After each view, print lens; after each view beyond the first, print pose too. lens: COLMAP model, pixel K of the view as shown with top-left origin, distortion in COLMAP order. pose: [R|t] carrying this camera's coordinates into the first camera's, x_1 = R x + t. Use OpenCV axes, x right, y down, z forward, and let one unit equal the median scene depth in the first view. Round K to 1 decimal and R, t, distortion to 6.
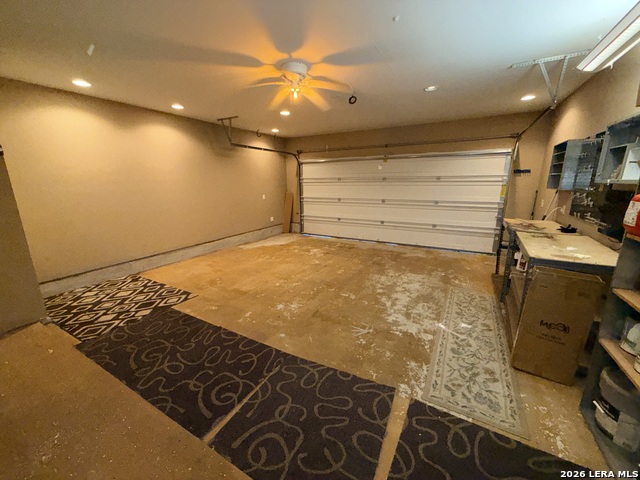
lens RADIAL K [[256.1, 0, 320.0], [0, 256.1, 239.5], [0, 0, 1]] dist [-0.000216, 0.000293]
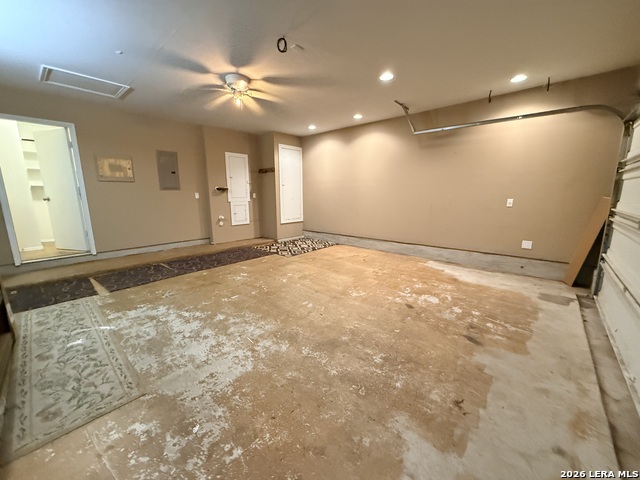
lens RADIAL K [[256.1, 0, 320.0], [0, 256.1, 239.5], [0, 0, 1]] dist [-0.000216, 0.000293]
pose [[-0.209636, 0.186950, -0.959741, 0.873190], [-0.211820, 0.949559, 0.231235, -0.254705], [0.954560, 0.251768, -0.159462, 1.386731]]
